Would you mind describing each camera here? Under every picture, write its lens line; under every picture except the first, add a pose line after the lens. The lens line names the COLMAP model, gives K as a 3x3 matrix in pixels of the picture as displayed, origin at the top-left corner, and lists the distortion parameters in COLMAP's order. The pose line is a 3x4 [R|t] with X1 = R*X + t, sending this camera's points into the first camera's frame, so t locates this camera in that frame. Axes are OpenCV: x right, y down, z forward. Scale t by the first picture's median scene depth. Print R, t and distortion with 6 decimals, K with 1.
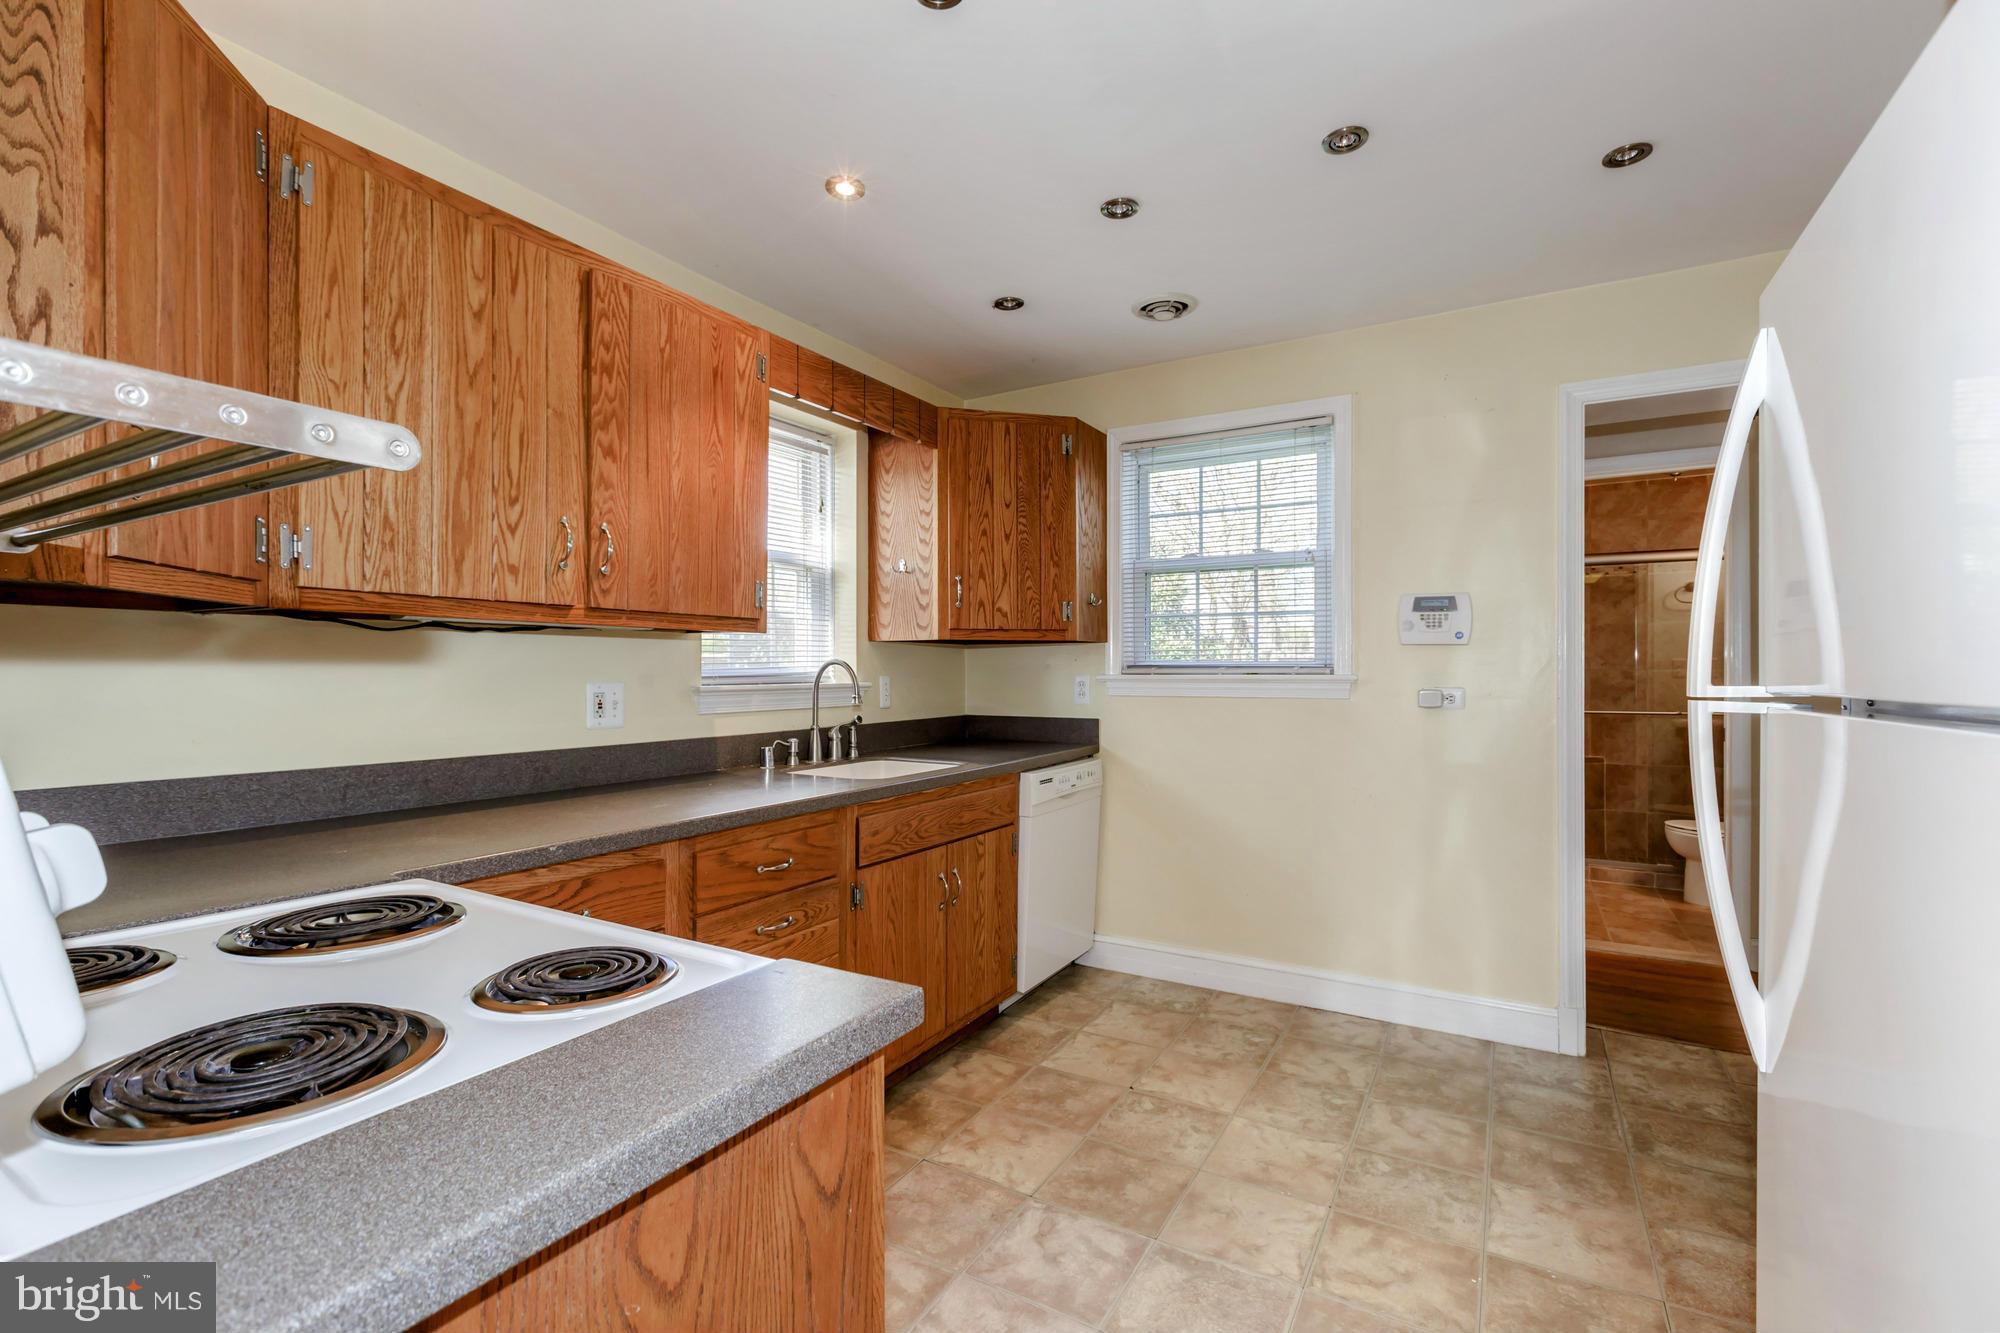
lens RADIAL K [[884.1, 0, 992.5], [0, 884.1, 671.6], [0, 0, 1]] dist [0.000291, -0.001116]
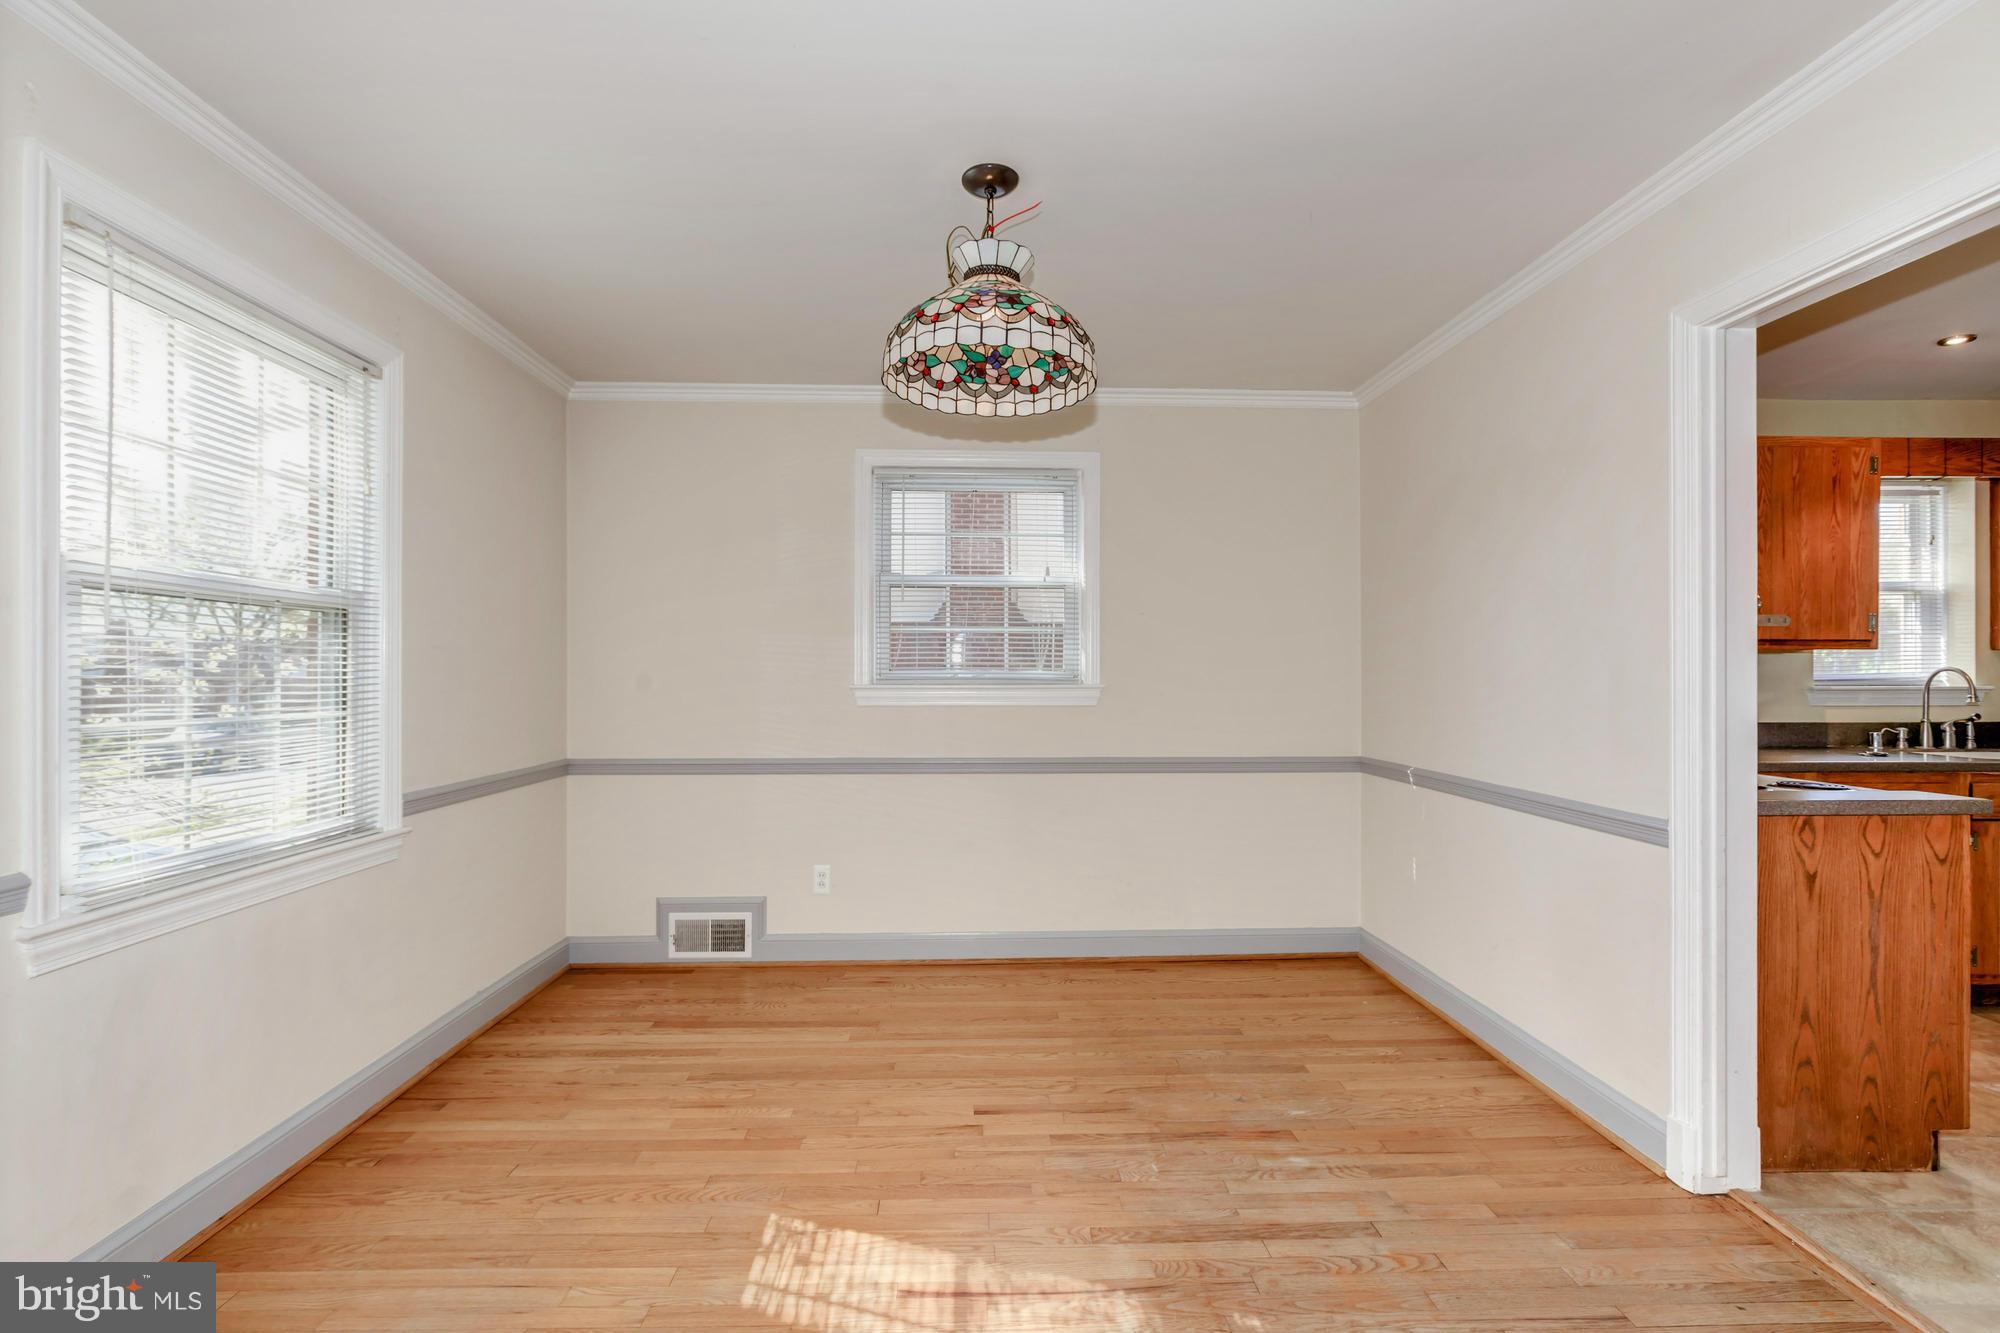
lens RADIAL K [[933.3, 0, 953.2], [0, 933.3, 671.8], [0, 0, 1]] dist [0.001005, -0.000007]
pose [[0.543650, -0.001239, -0.839311, 0.184462], [-0.003408, 0.999987, -0.003683, 0.003107], [0.839305, 0.004863, 0.543639, -0.999071]]
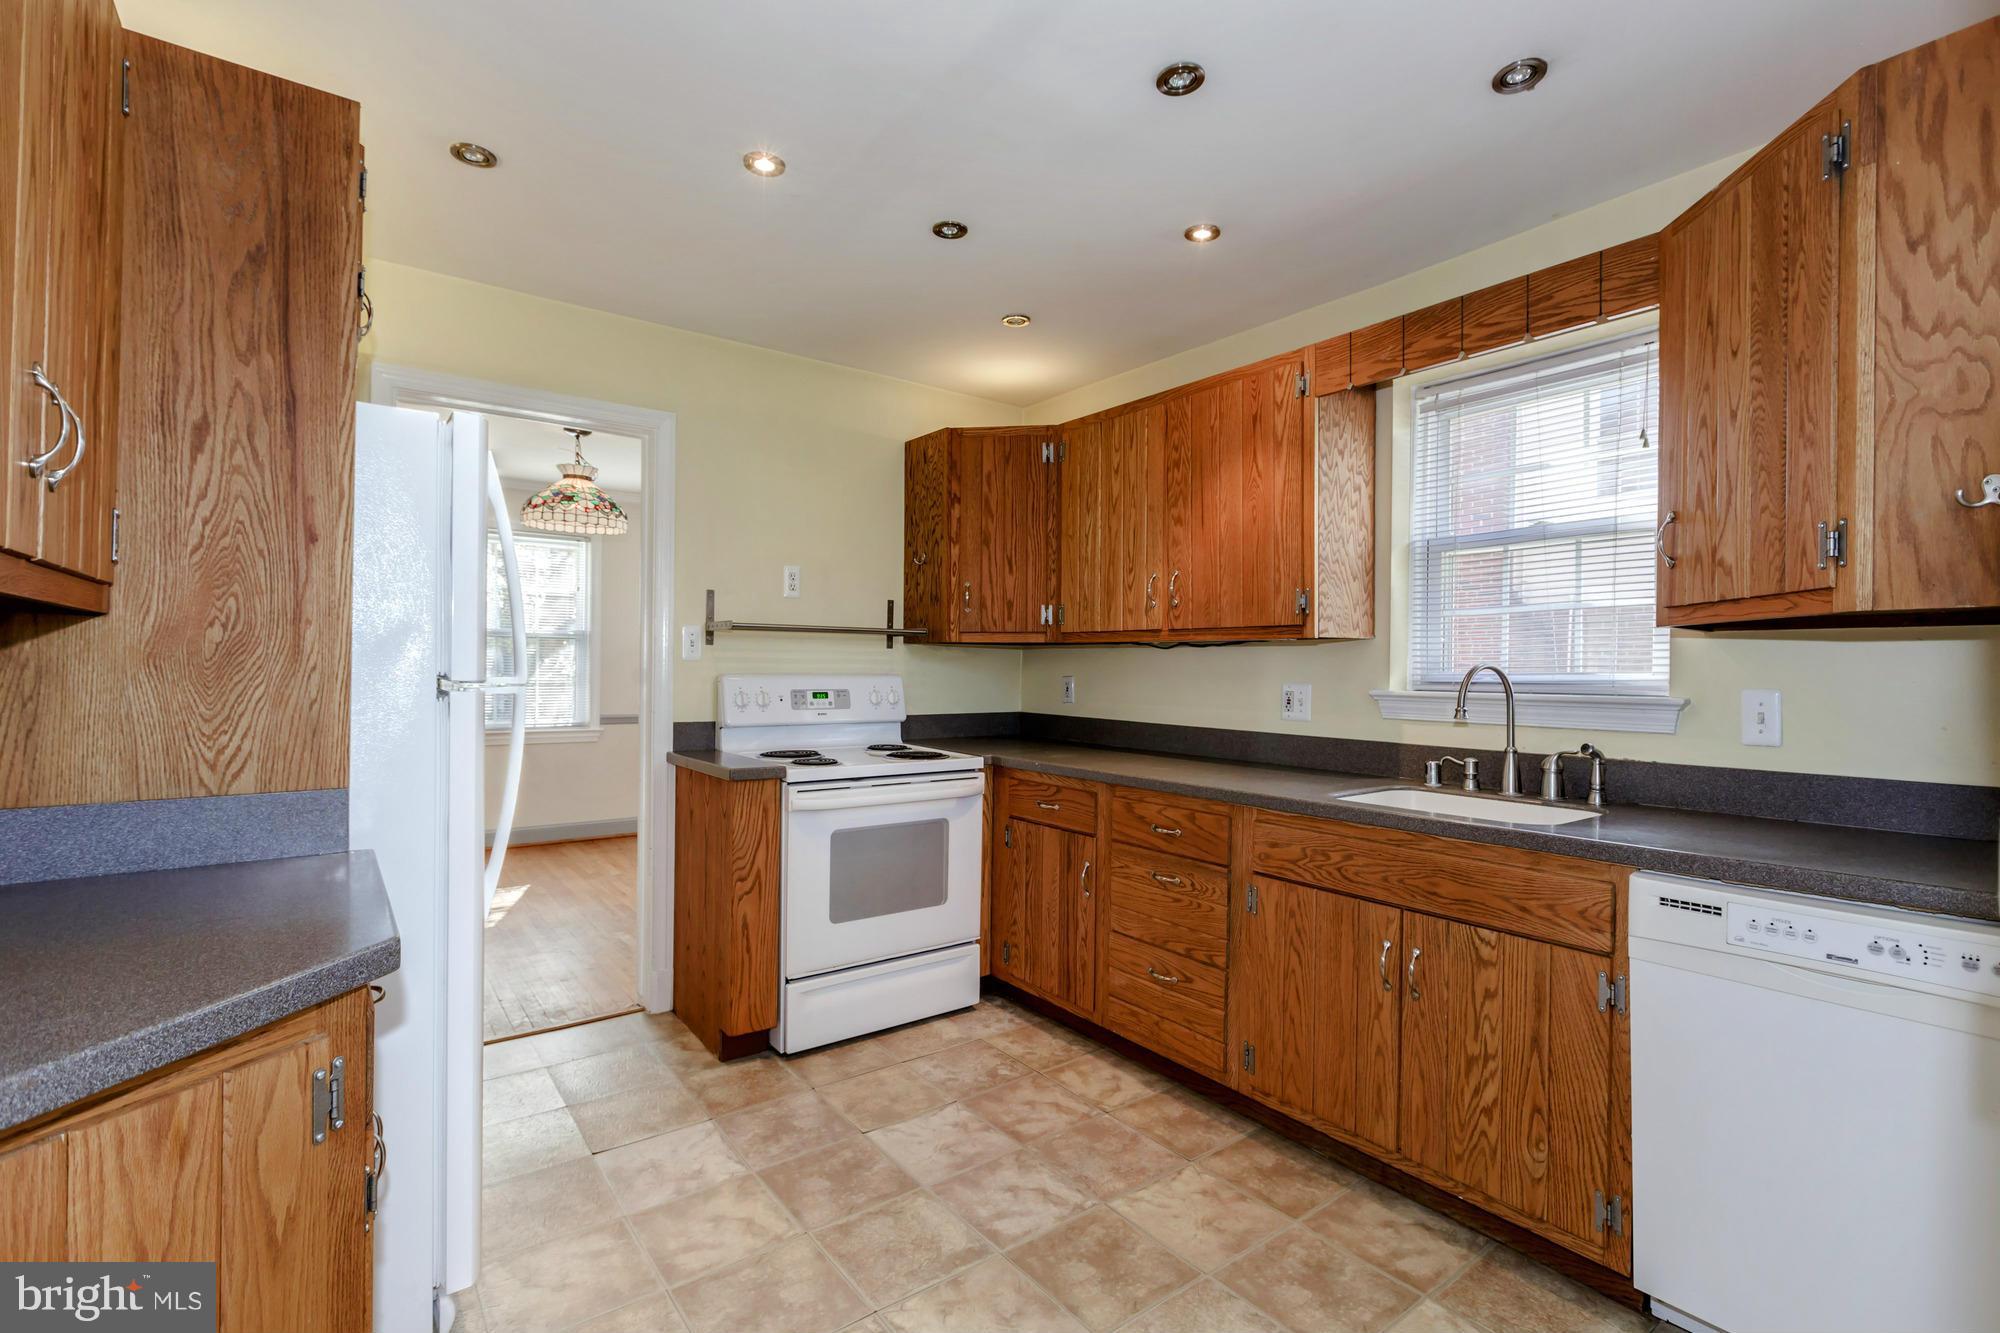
lens RADIAL K [[980.7, 0, 1000.0], [0, 980.7, 666.5], [0, 0, 1]] dist [-0.041584, 0.032333]
pose [[-0.413910, -0.005626, -0.910300, 0.868717], [-0.013262, 0.999912, -0.000149, -0.004746], [0.910221, 0.012011, -0.413948, 1.069990]]
